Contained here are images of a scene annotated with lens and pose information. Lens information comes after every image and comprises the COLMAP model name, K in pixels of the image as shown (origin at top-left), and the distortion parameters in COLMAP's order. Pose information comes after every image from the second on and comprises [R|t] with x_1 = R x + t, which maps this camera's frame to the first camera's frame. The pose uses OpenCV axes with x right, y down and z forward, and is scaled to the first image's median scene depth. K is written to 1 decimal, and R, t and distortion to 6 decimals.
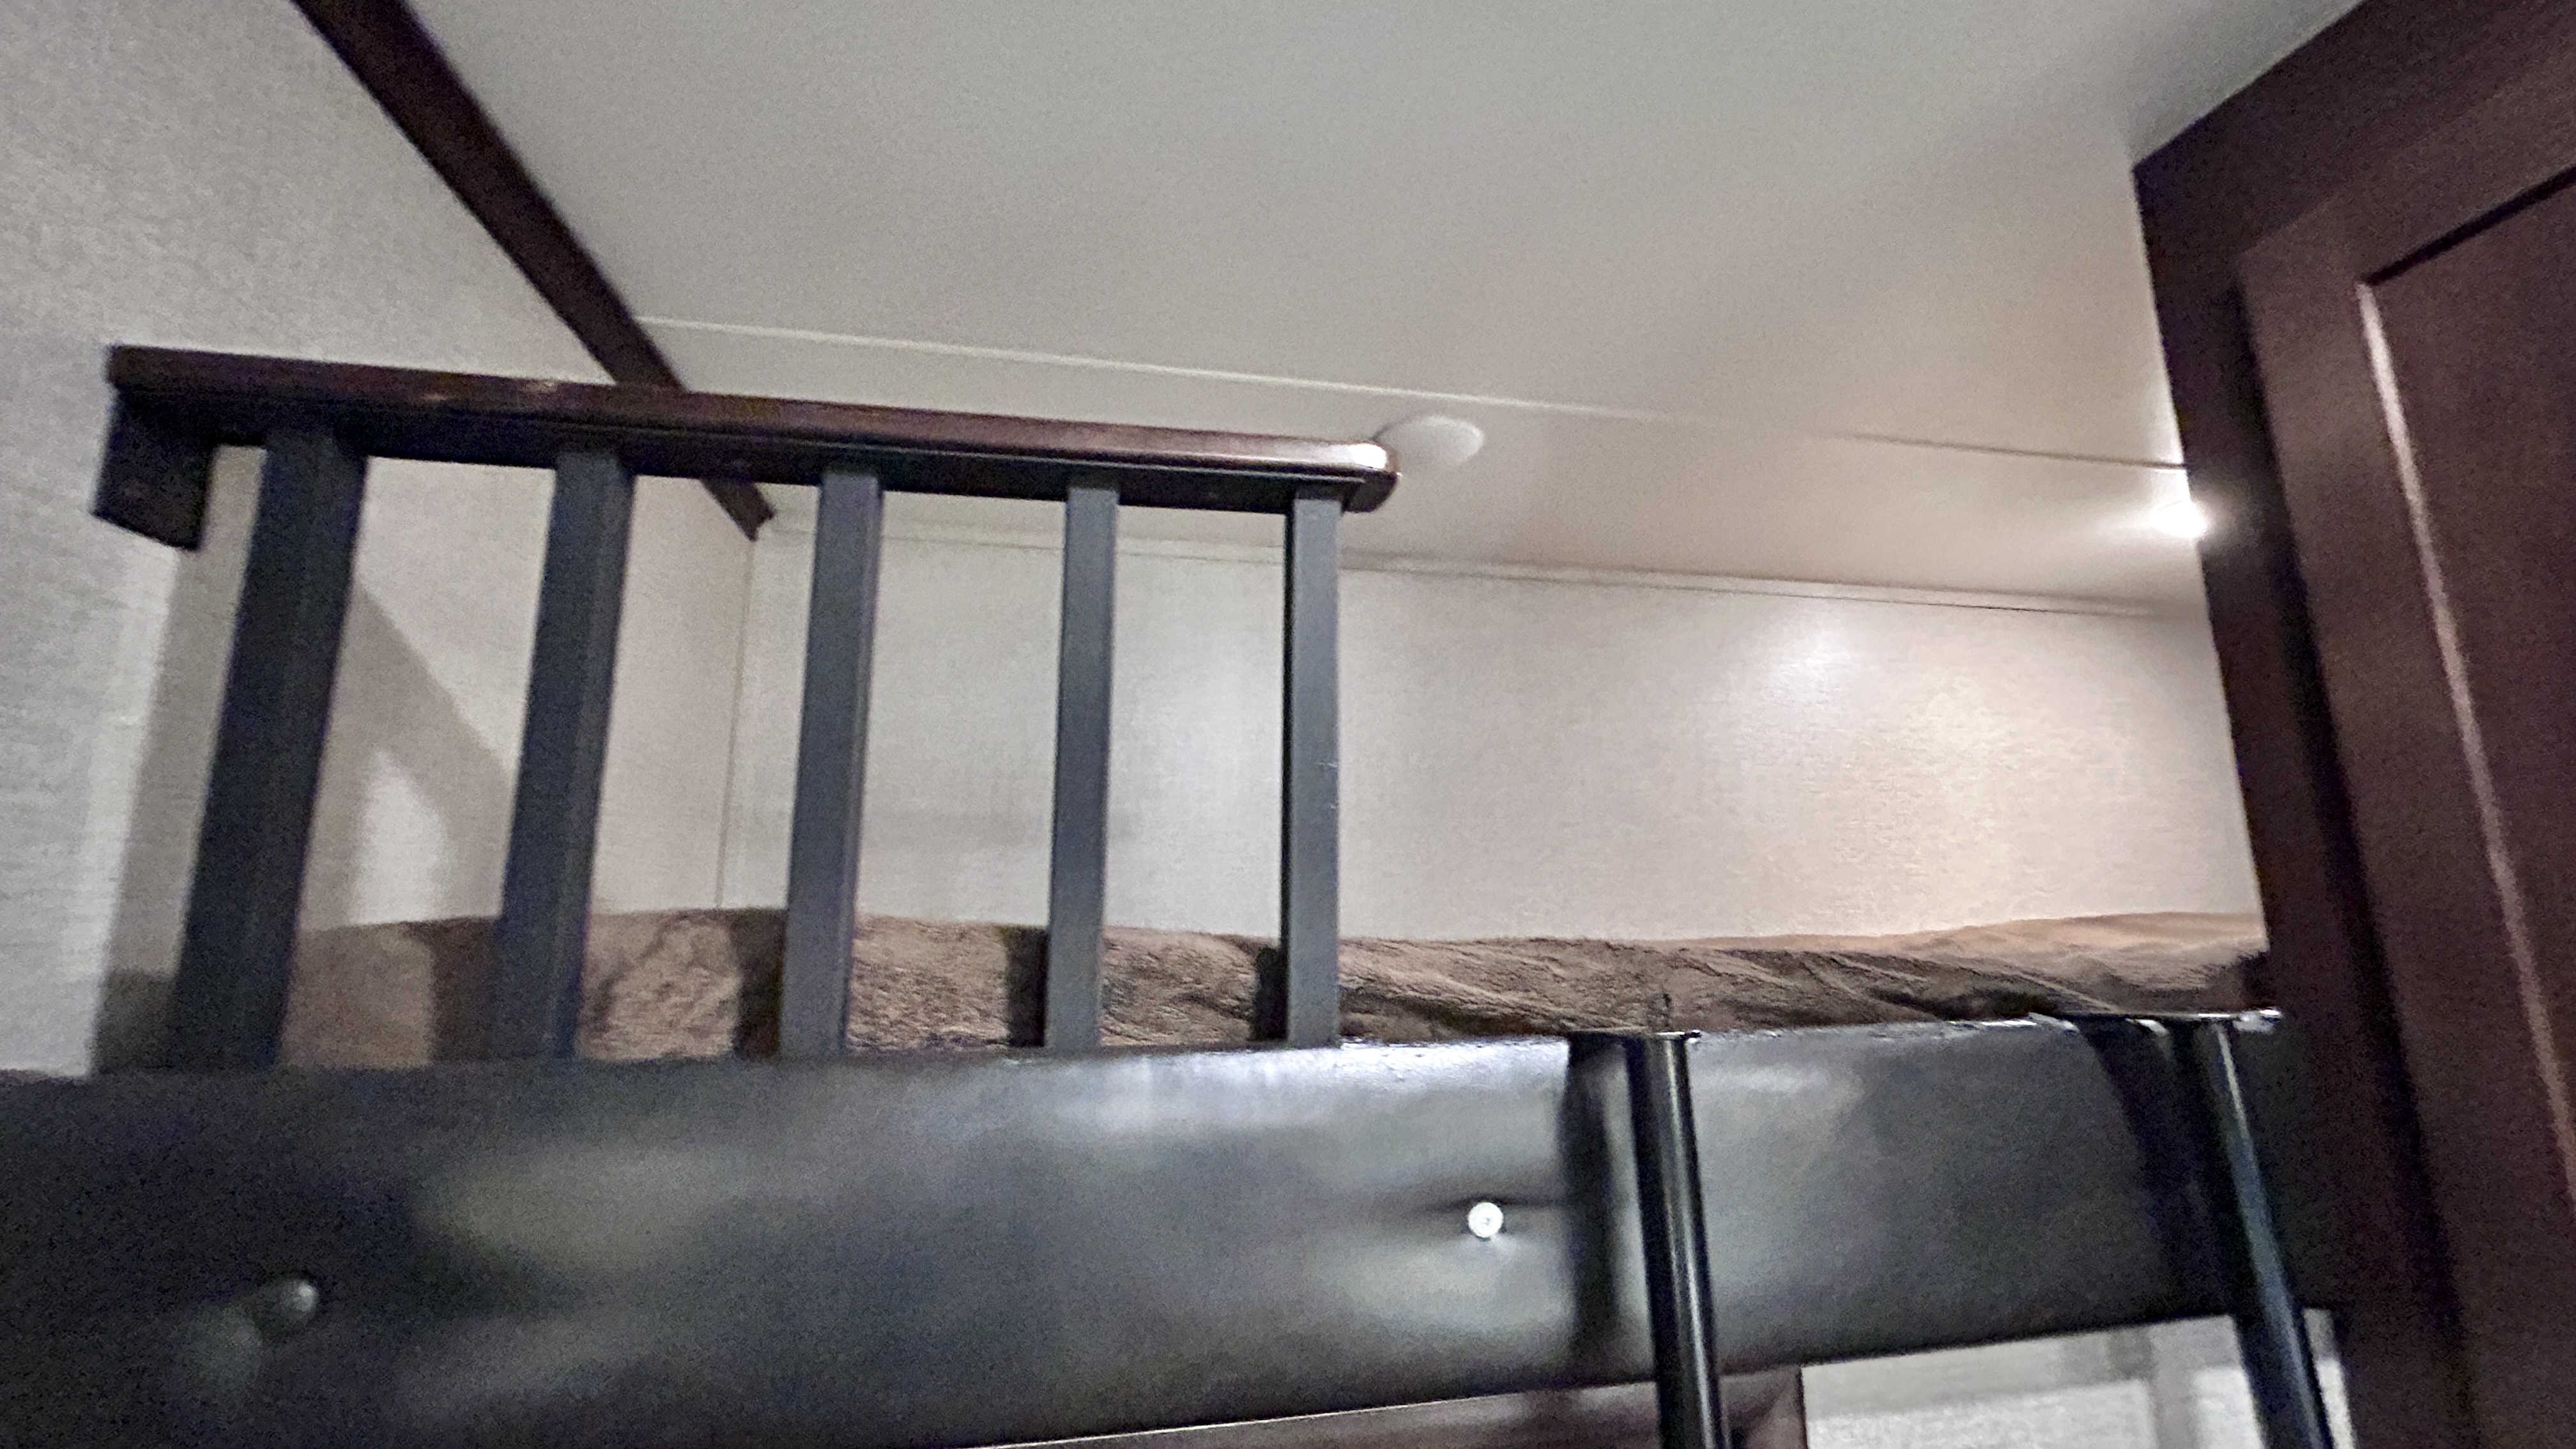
lens RADIAL K [[1039.6, 0, 1283.7], [0, 1039.6, 723.1], [0, 0, 1]] dist [0.002056, 0.000924]
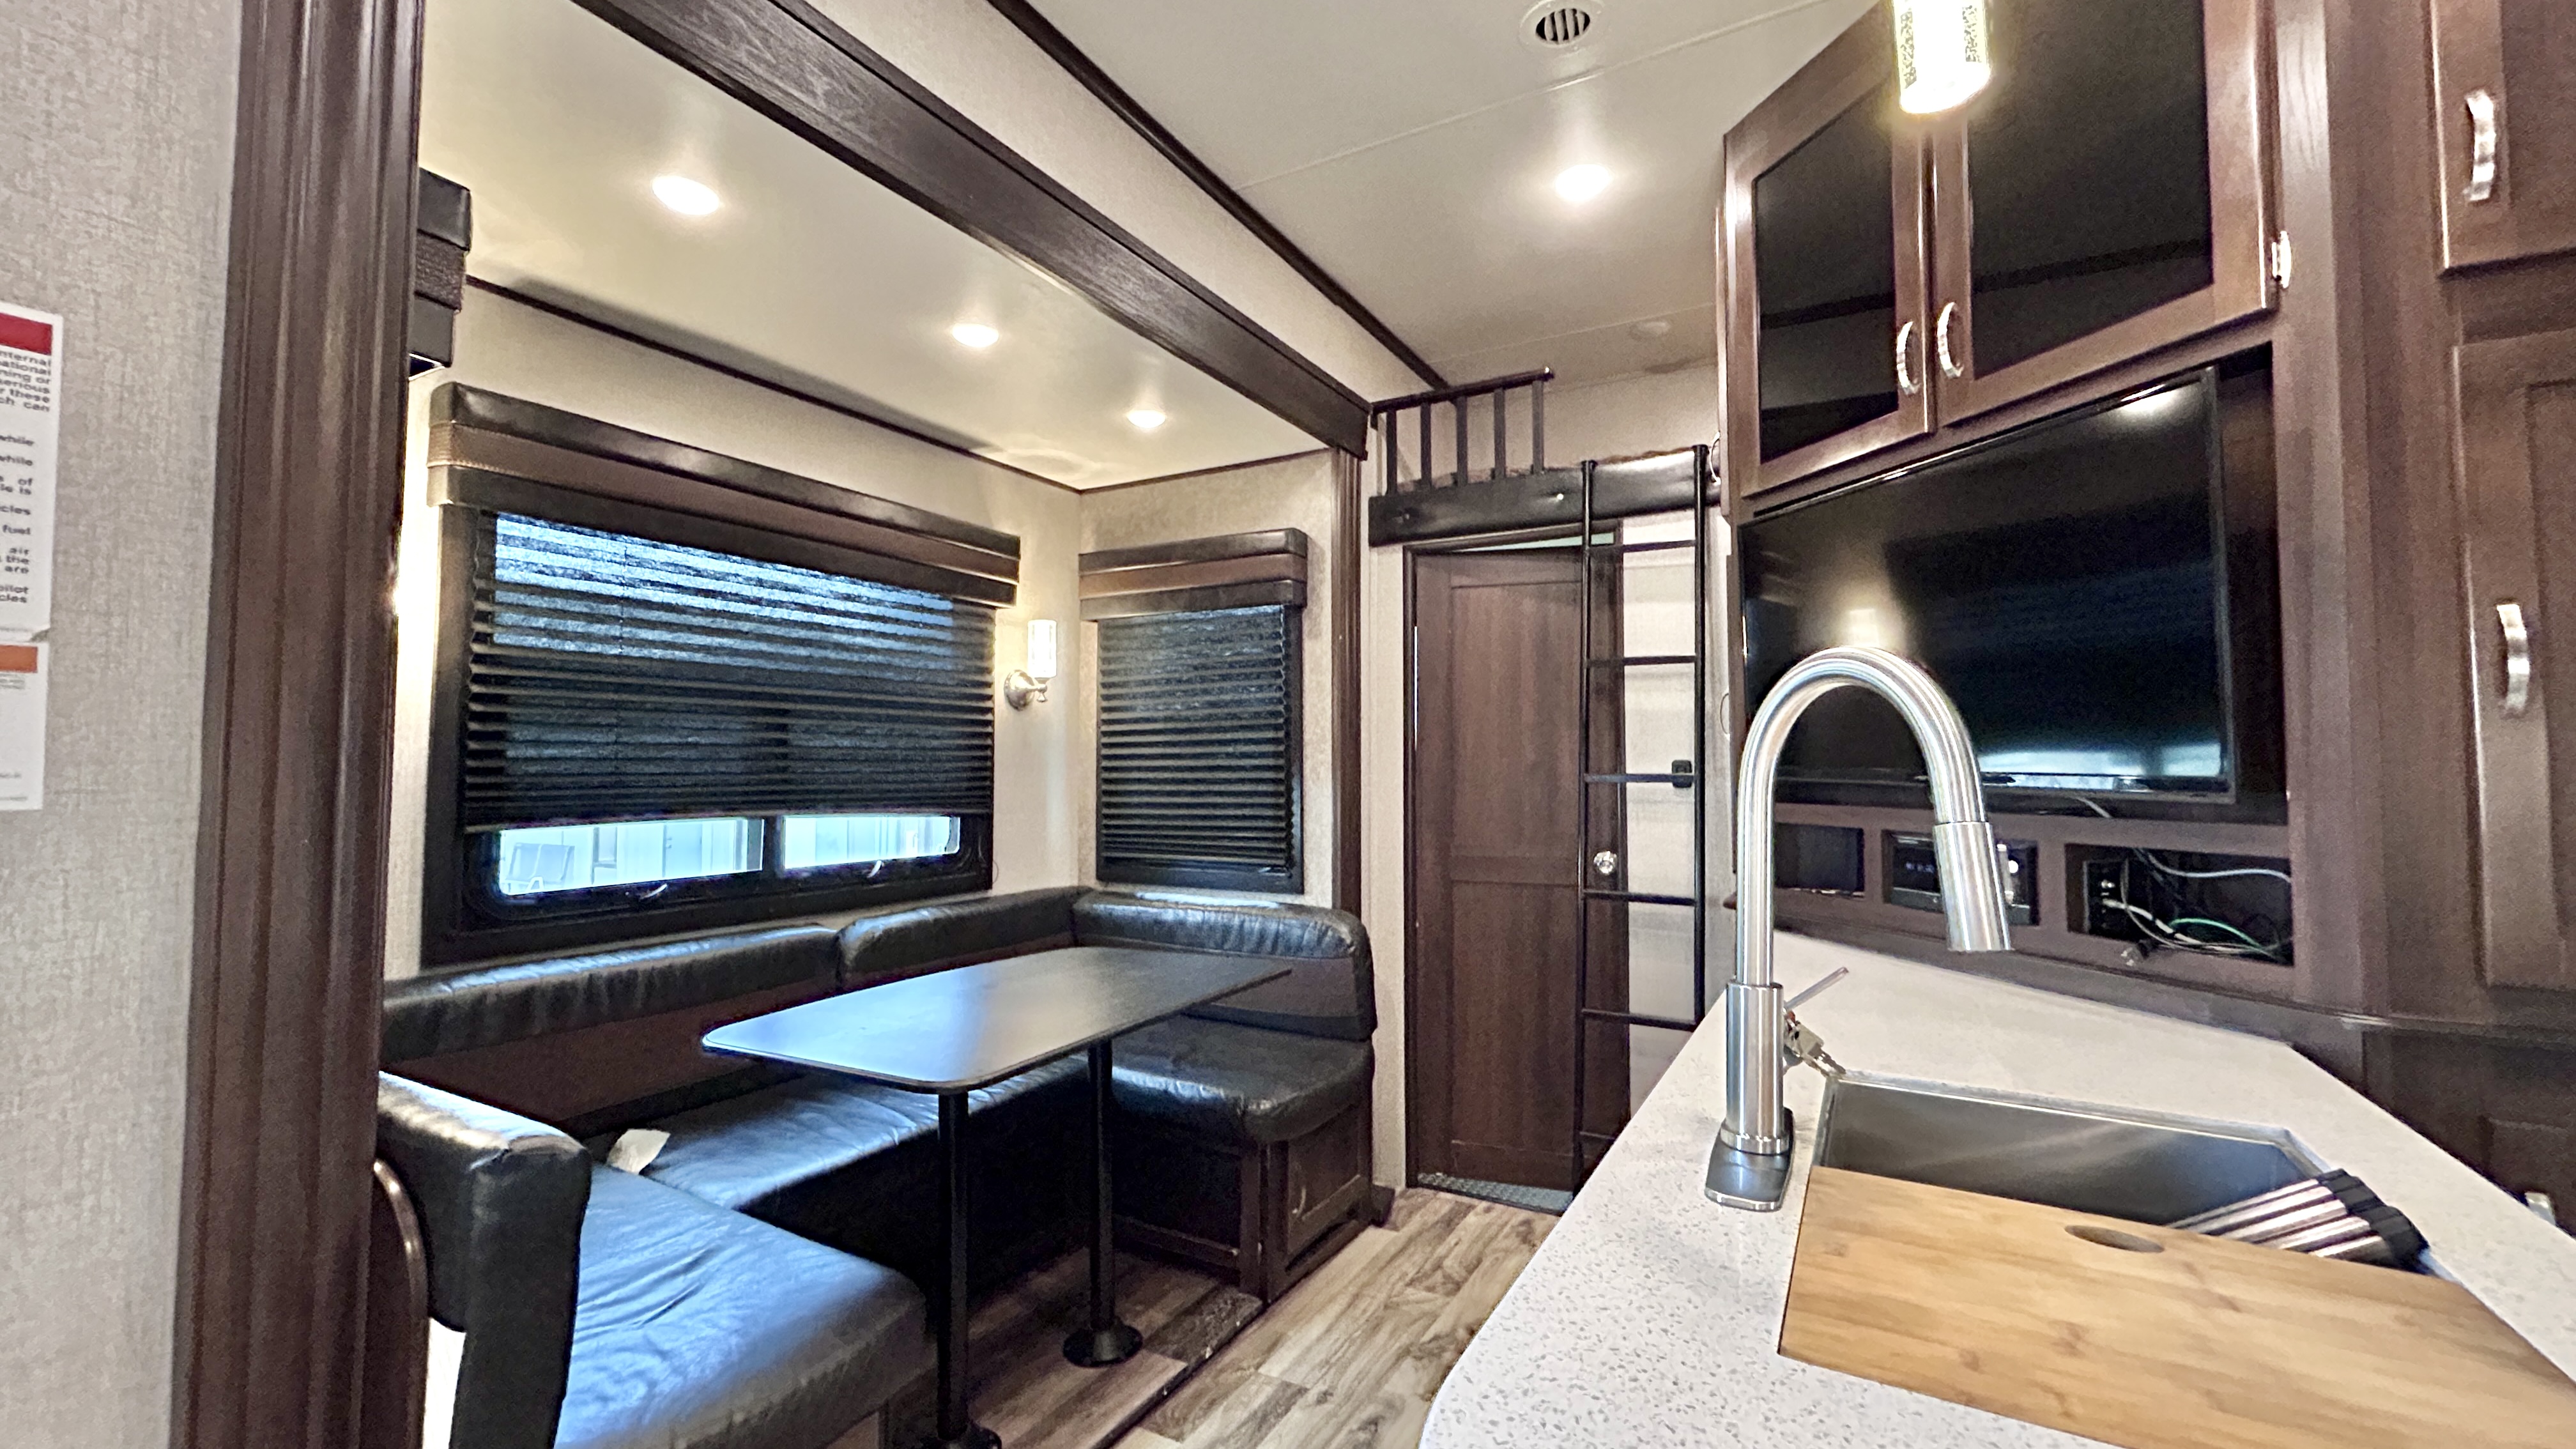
lens RADIAL K [[1039.6, 0, 1283.7], [0, 1039.6, 723.1], [0, 0, 1]] dist [0.002056, 0.000924]
pose [[0.755487, -0.015814, -0.654973, 2.633008], [0.113300, 0.987800, 0.106838, 0.846959], [0.645293, -0.154923, 0.748062, -4.341910]]
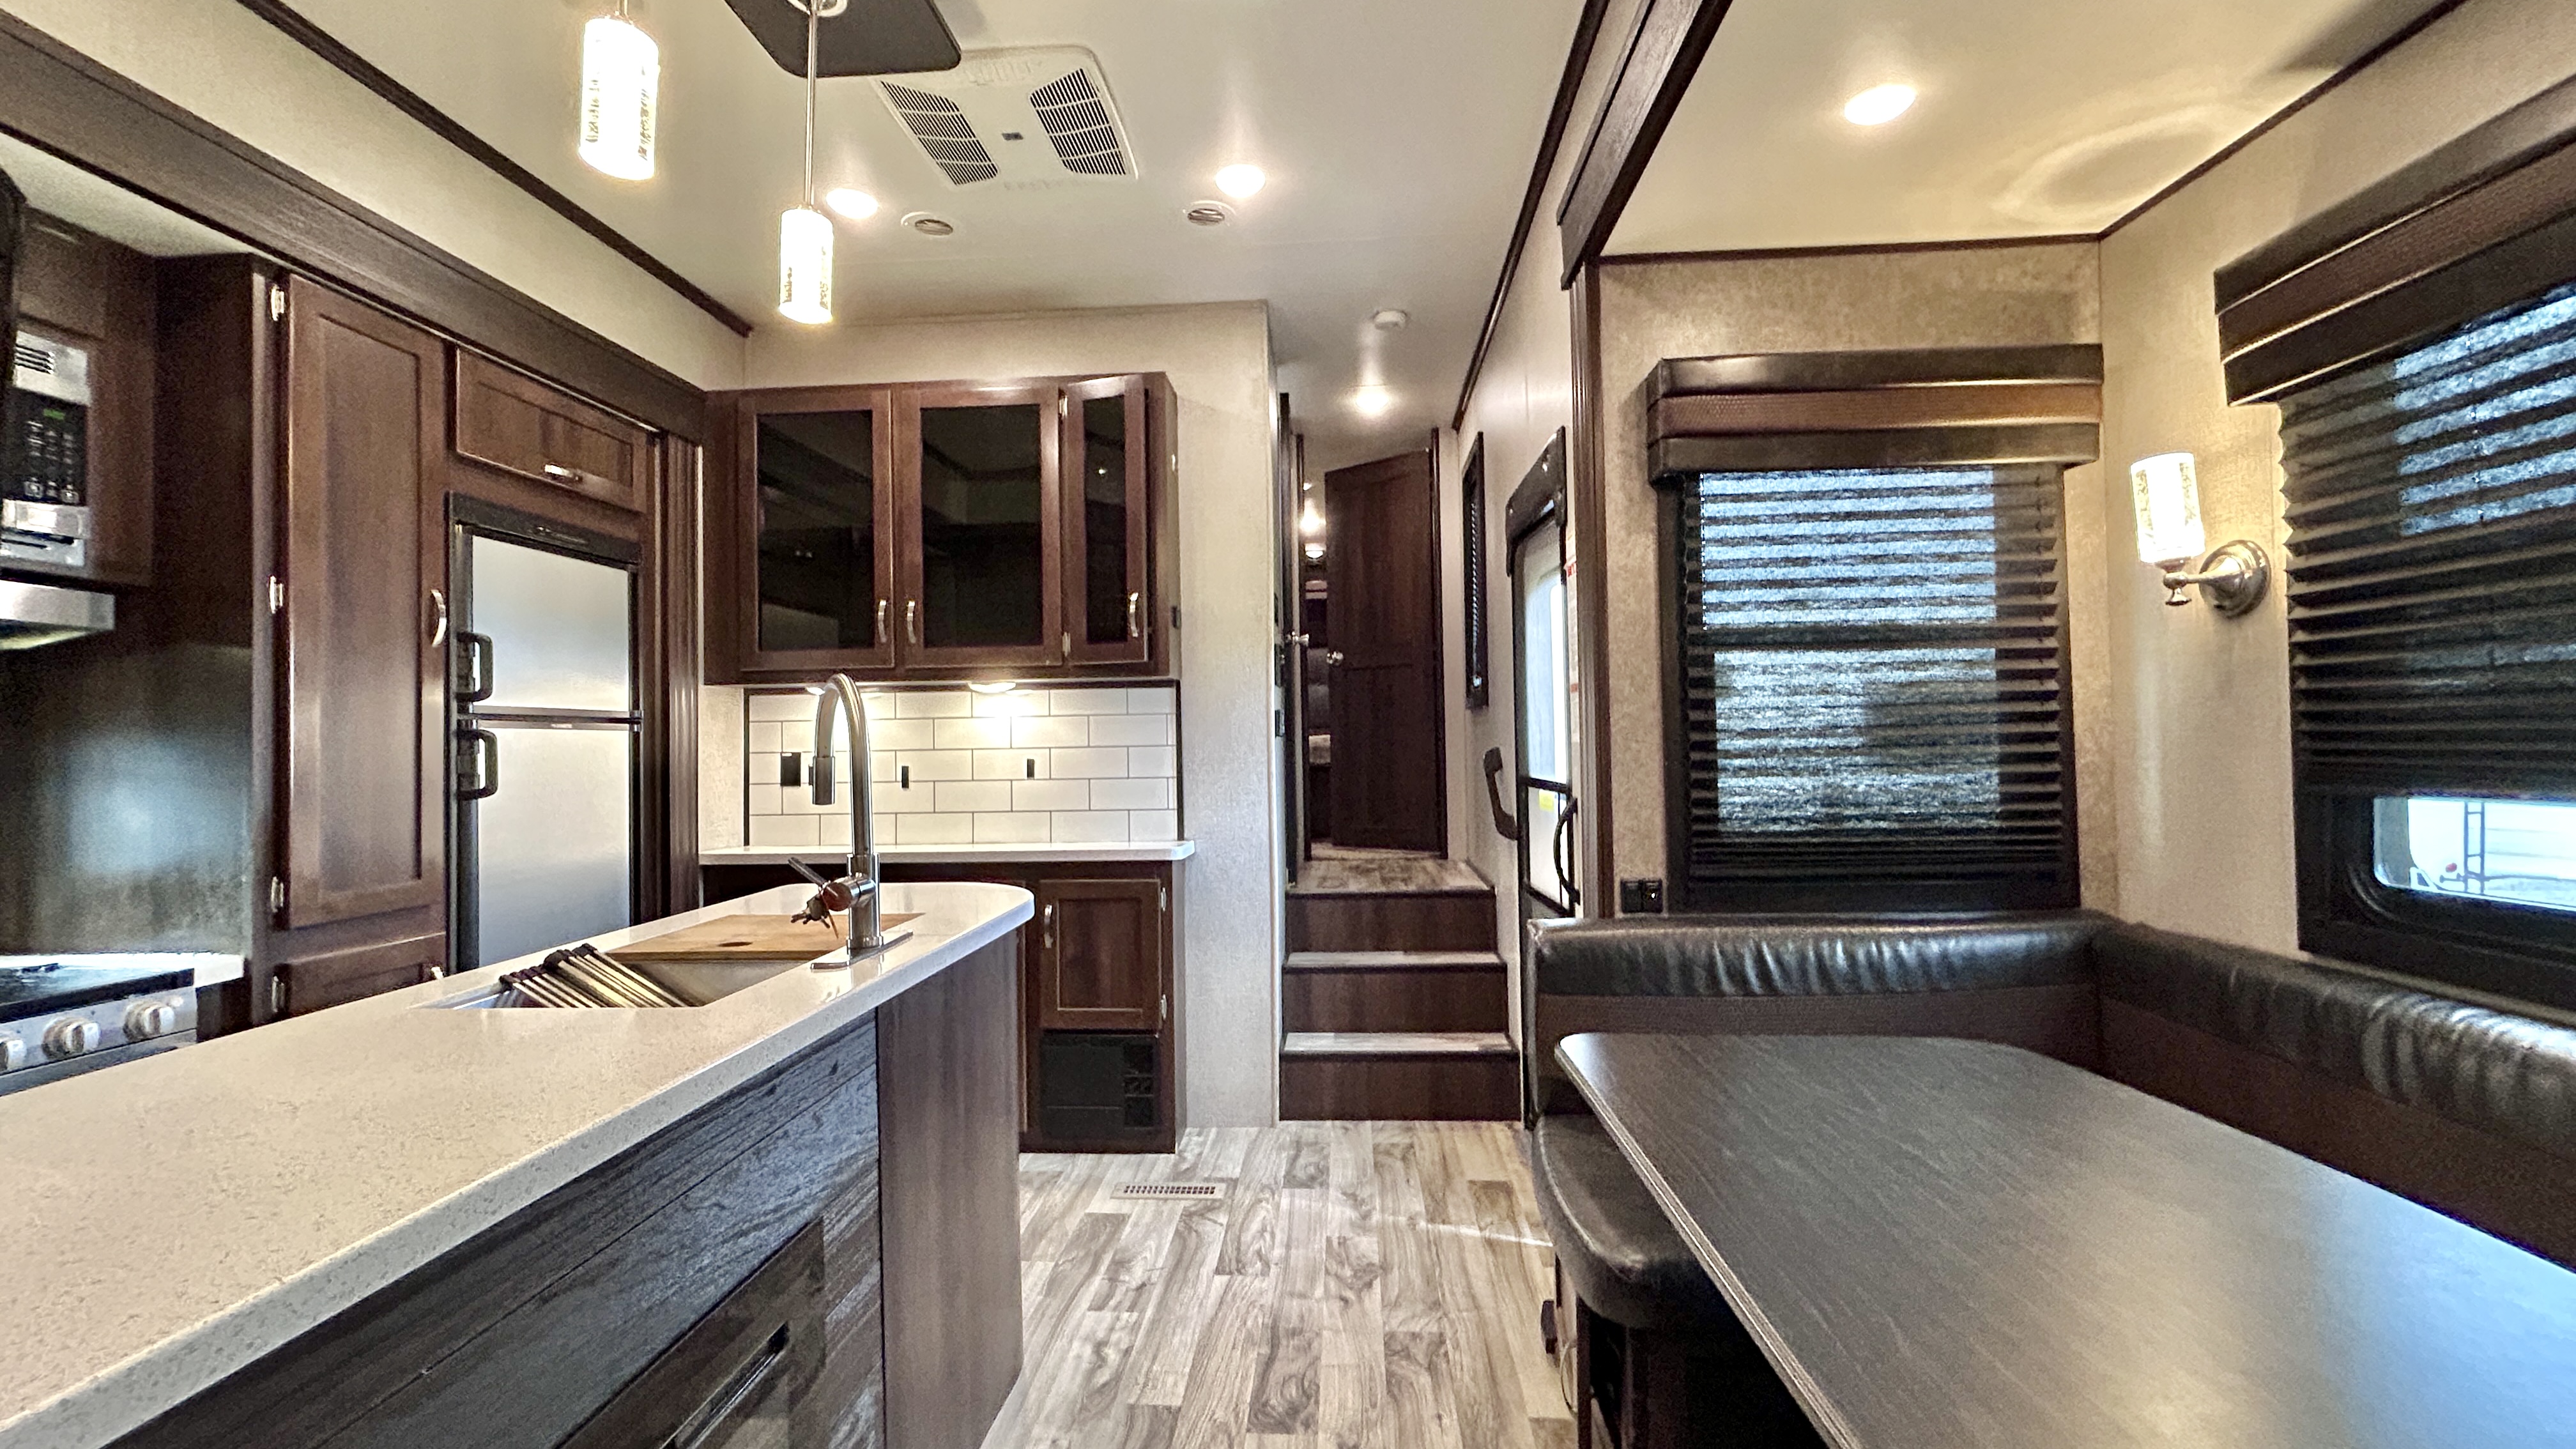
lens RADIAL K [[1039.6, 0, 1283.7], [0, 1039.6, 723.1], [0, 0, 1]] dist [0.002056, 0.000924]
pose [[-0.965208, 0.027881, 0.259991, -0.571903], [-0.025926, 0.979196, -0.201255, 2.439936], [-0.260193, -0.200993, -0.944405, 3.519637]]
